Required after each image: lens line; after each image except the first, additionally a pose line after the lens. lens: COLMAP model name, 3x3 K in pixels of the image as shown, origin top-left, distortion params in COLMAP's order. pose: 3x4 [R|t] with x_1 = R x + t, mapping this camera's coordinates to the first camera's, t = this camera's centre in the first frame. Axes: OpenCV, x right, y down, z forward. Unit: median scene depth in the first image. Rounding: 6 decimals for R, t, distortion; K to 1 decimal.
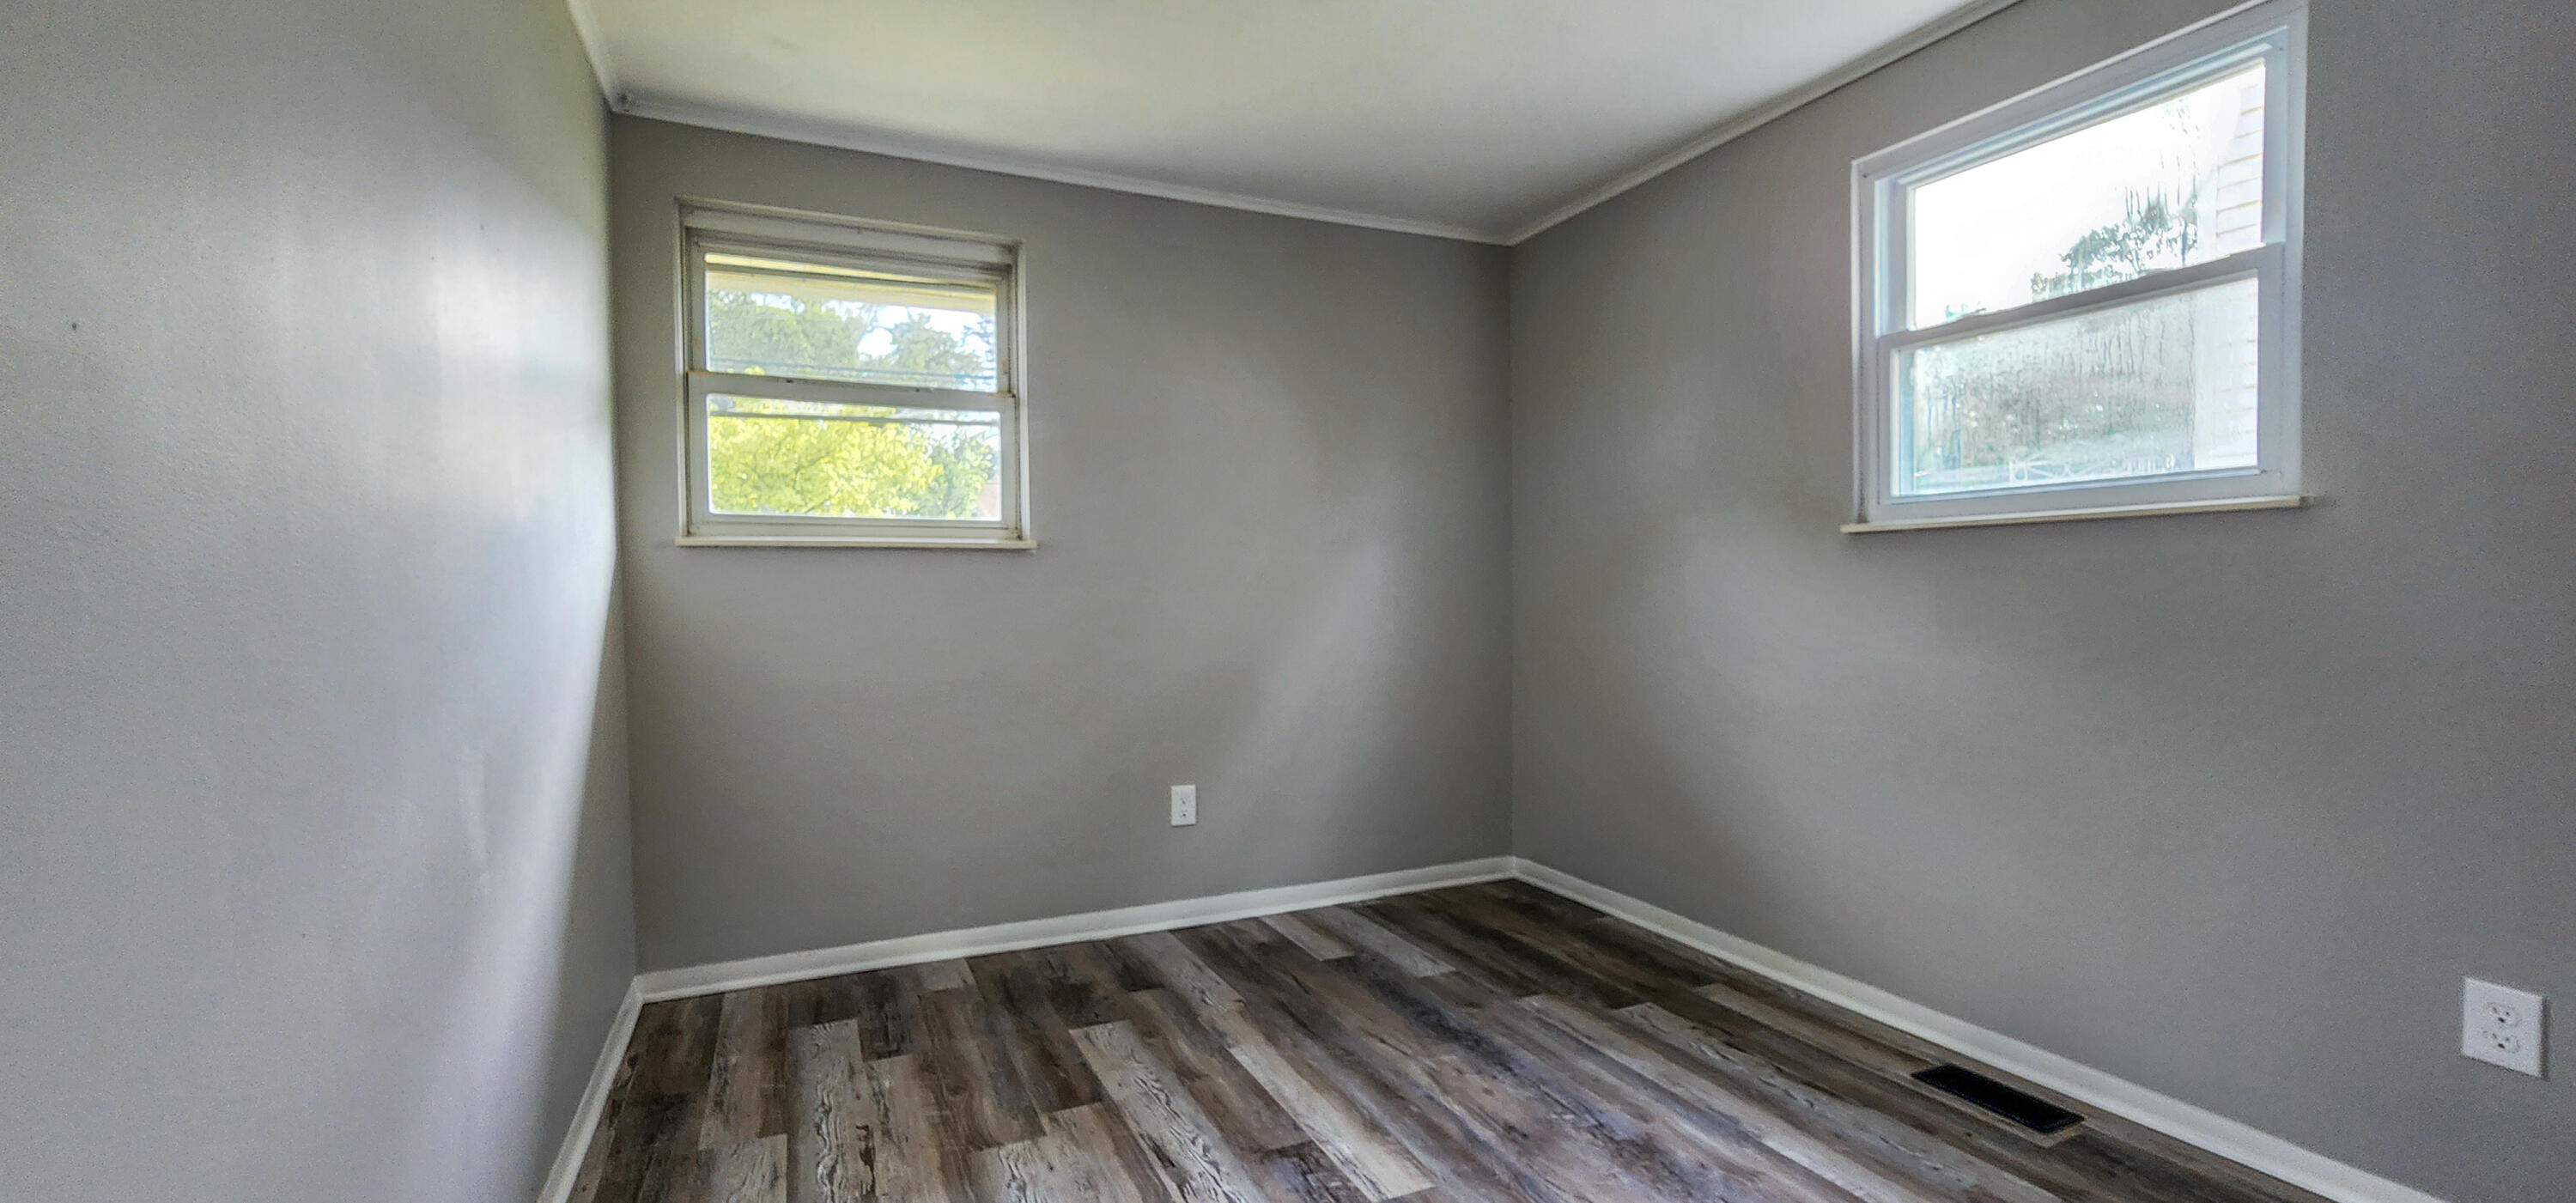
lens RADIAL K [[1091.6, 0, 1288.0], [0, 1091.6, 601.5], [0, 0, 1]] dist [-0.013529, 0.000252]
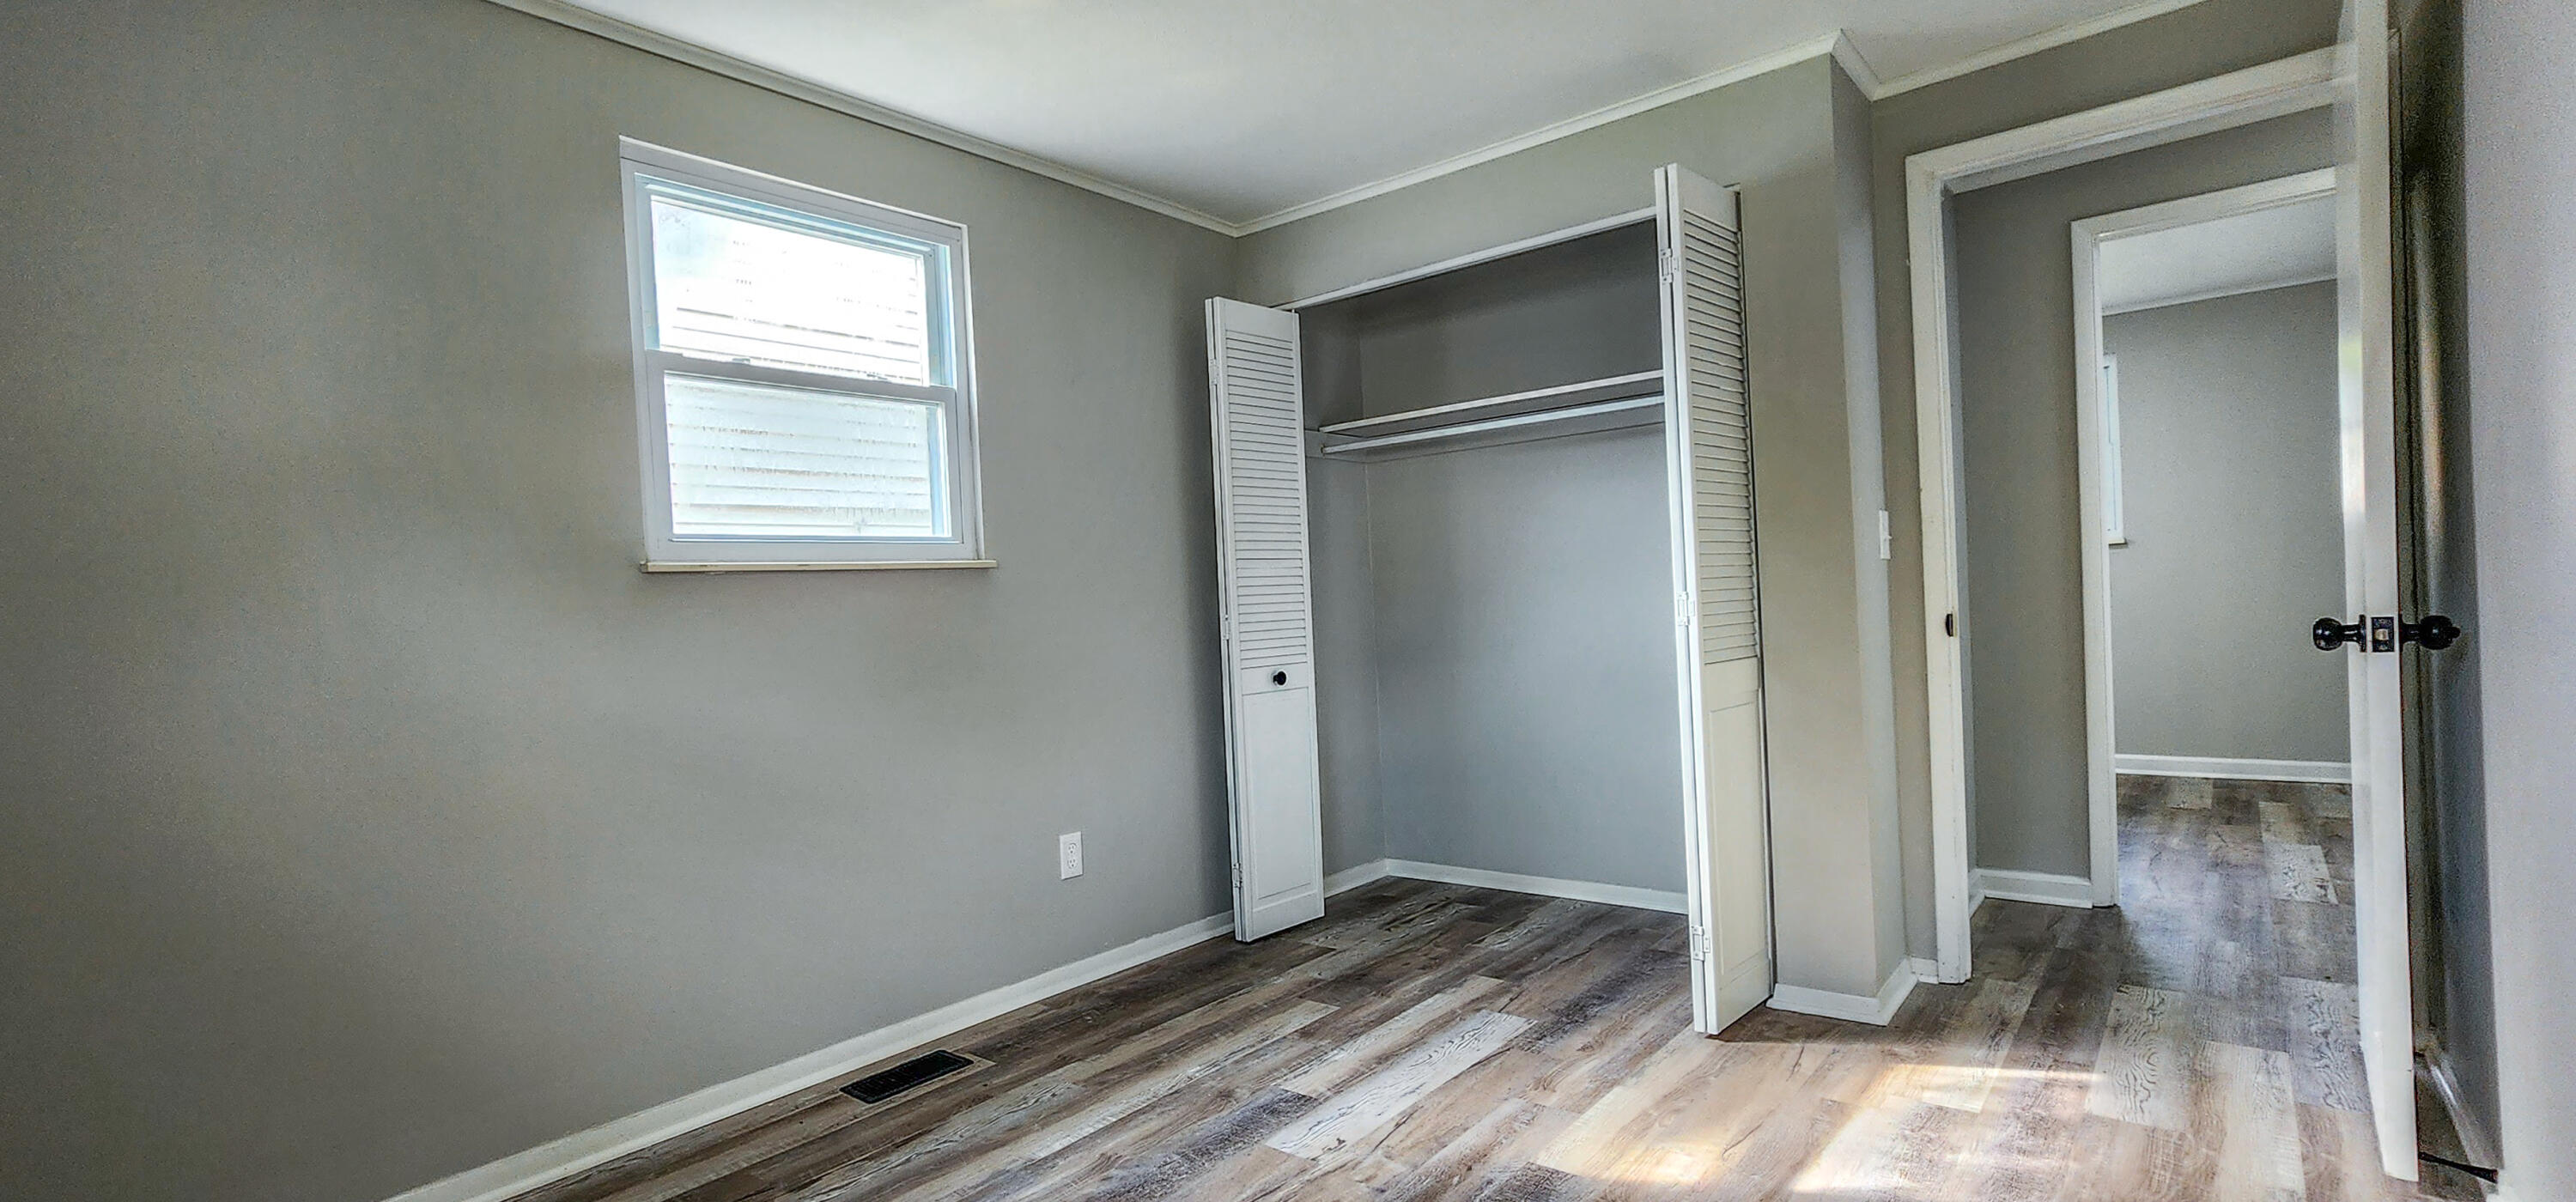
lens RADIAL K [[1091.5, 0, 1288.0], [0, 1091.5, 601.0], [0, 0, 1]] dist [-0.013529, 0.000252]
pose [[-0.422512, 0.030847, 0.905832, -0.575451], [0.065298, 0.997860, -0.003524, -0.005567], [-0.904002, 0.057660, -0.423622, 1.137677]]
